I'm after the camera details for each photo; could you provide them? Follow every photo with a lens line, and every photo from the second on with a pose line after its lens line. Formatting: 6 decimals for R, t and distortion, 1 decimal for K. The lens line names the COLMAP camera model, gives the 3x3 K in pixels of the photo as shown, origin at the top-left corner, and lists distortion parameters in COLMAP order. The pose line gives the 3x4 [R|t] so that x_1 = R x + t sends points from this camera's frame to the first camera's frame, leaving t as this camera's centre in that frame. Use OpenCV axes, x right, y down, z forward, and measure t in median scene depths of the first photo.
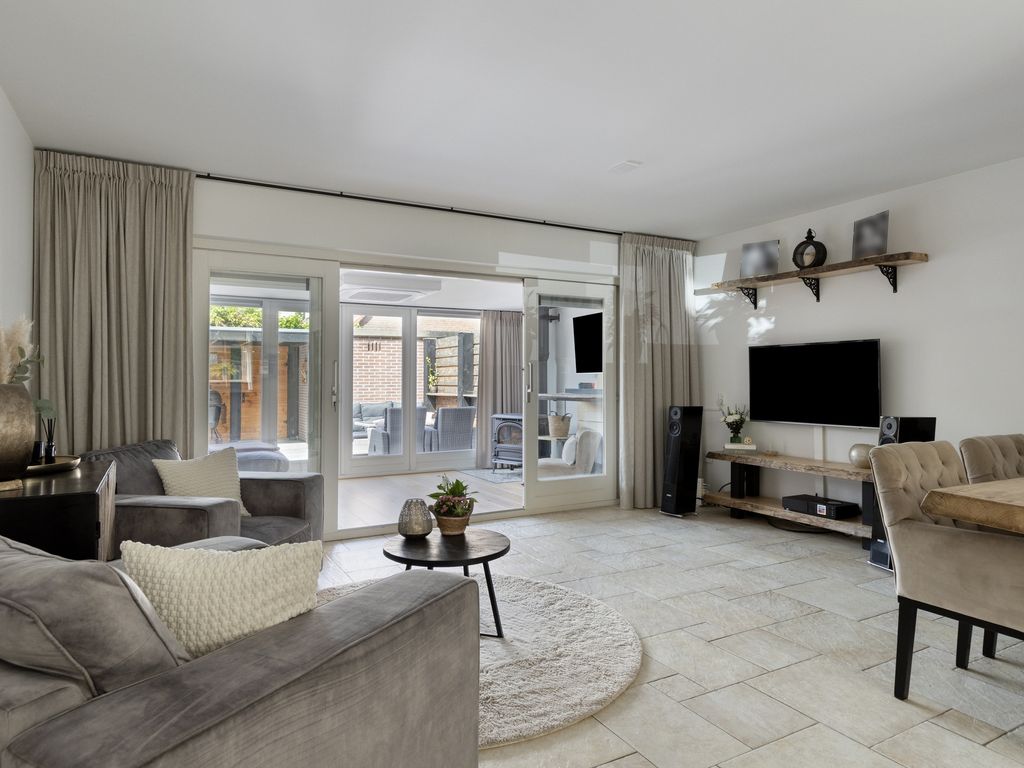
lens RADIAL K [[631.5, 0, 509.4], [0, 631.5, 373.4], [0, 0, 1]] dist [0.001162, -0.000011]
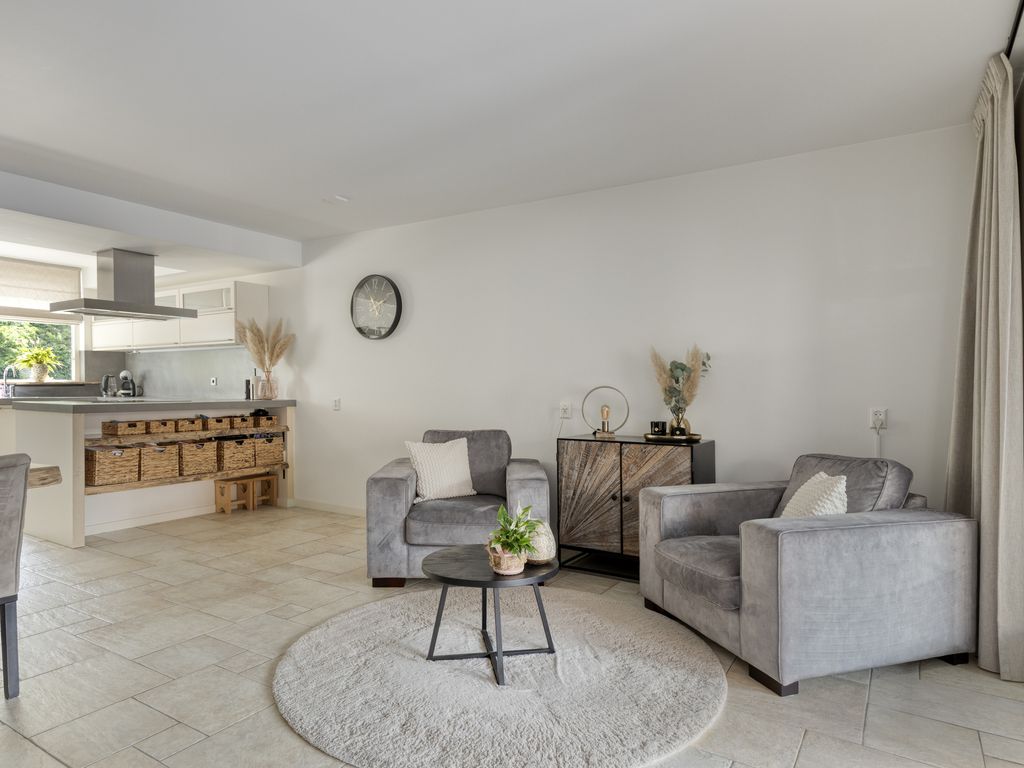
lens RADIAL K [[641.5, 0, 504.0], [0, 641.5, 371.5], [0, 0, 1]] dist [0.008138, -0.000874]
pose [[-0.883462, -0.011156, -0.468371, 0.195449], [0.001541, 0.999642, -0.026717, 0.009941], [0.468501, -0.024325, -0.883128, 1.092699]]
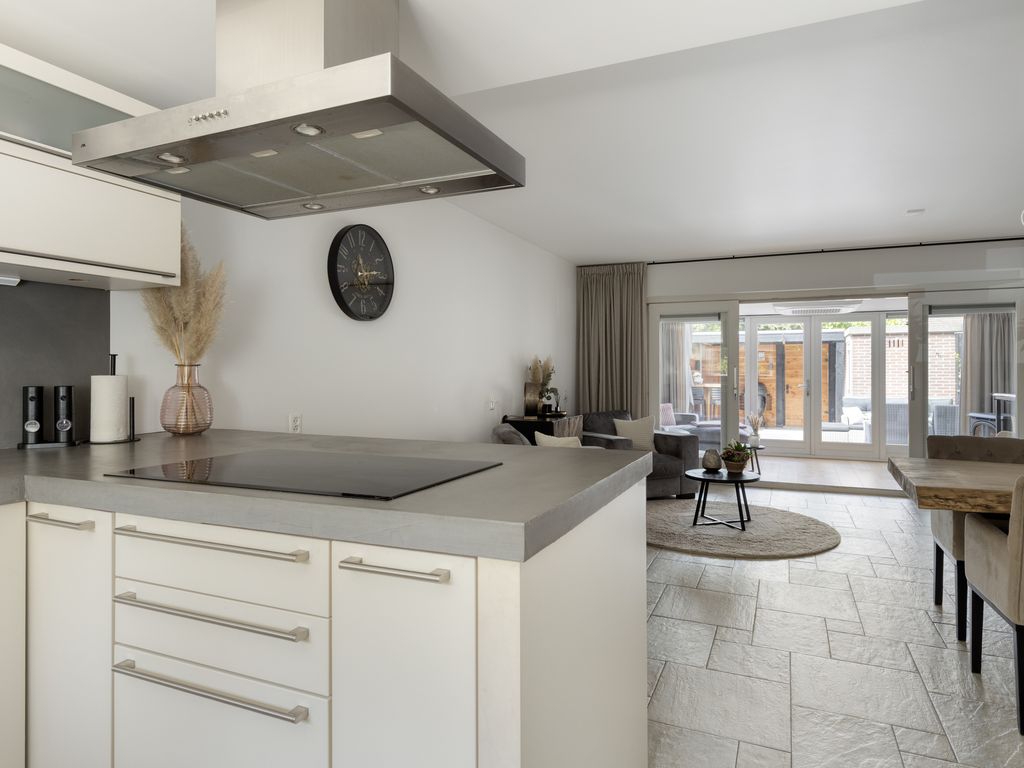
lens RADIAL K [[641.5, 0, 504.0], [0, 641.5, 371.5], [0, 0, 1]] dist [0.008138, -0.000874]
pose [[0.601691, 0.004859, -0.798714, 0.575508], [0.005396, 0.999934, 0.010148, -0.024943], [0.798710, -0.010416, 0.601625, -0.338565]]
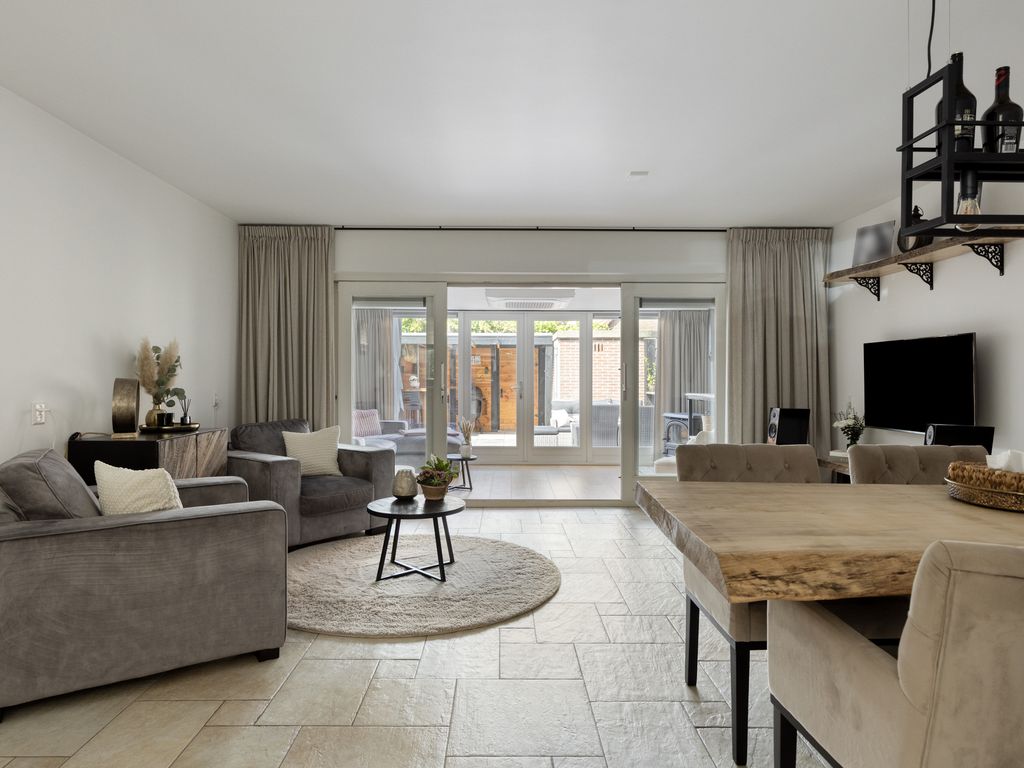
lens RADIAL K [[632.4, 0, 512.0], [0, 632.4, 384.0], [0, 0, 1]] dist [0.000987, 0.000601]
pose [[0.880148, 0.009676, -0.474601, 0.405030], [-0.001004, 0.999828, 0.018523, -0.001159], [0.474698, -0.015826, 0.880006, -0.025931]]
